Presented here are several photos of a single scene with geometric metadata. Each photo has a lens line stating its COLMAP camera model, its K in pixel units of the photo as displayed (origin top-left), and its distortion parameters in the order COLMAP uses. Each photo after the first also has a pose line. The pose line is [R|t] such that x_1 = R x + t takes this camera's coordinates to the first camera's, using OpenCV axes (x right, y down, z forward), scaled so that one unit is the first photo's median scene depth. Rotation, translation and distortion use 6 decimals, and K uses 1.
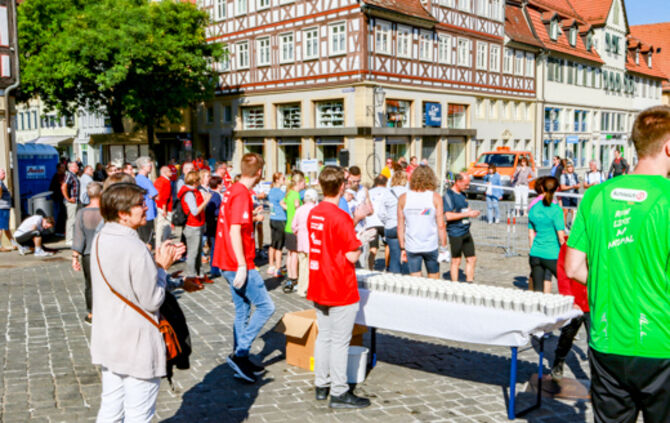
lens RADIAL K [[745.0, 0, 339.0], [0, 745.0, 223.7], [0, 0, 1]] dist [0.004135, 0.014181]
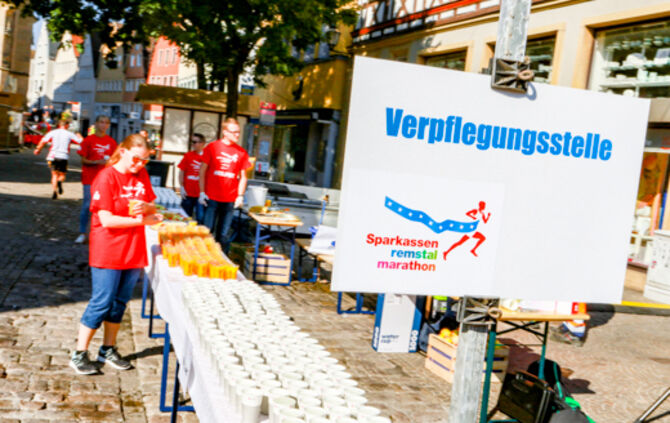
lens RADIAL K [[732.4, 0, 336.8], [0, 732.4, 224.4], [0, 0, 1]] dist [0.004559, 0.004638]
pose [[0.935127, 0.153891, -0.319148, -0.022595], [-0.162715, 0.986673, -0.000998, -0.050397], [0.314741, 0.052864, 0.947704, 0.641794]]
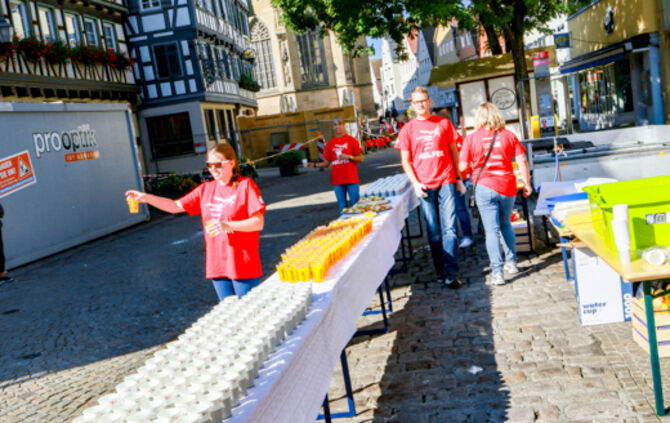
lens RADIAL K [[732.4, 0, 336.8], [0, 732.4, 224.4], [0, 0, 1]] dist [0.004559, 0.004638]
pose [[0.678196, 0.012643, -0.734772, 0.009226], [0.053760, 0.996320, 0.066763, -0.054543], [0.732912, -0.084780, 0.675021, 0.679169]]
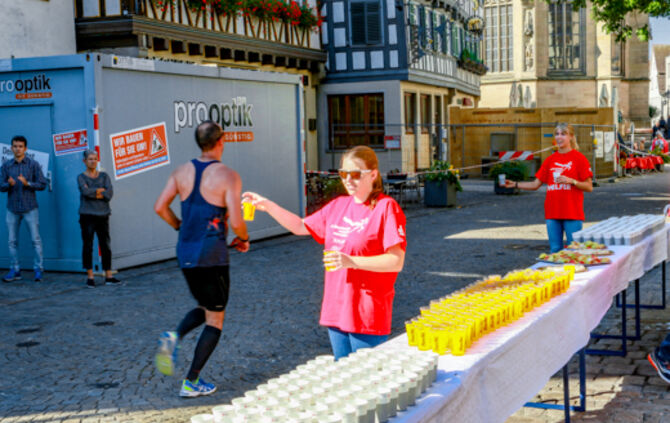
lens RADIAL K [[999.4, 0, 337.9], [0, 999.4, 225.4], [0, 0, 1]] dist [-0.001536, 0.056142]
pose [[0.481501, 0.071696, -0.873508, 0.013697], [-0.071612, 0.996534, 0.042319, -0.056307], [0.873515, 0.042178, 0.484967, 0.687131]]
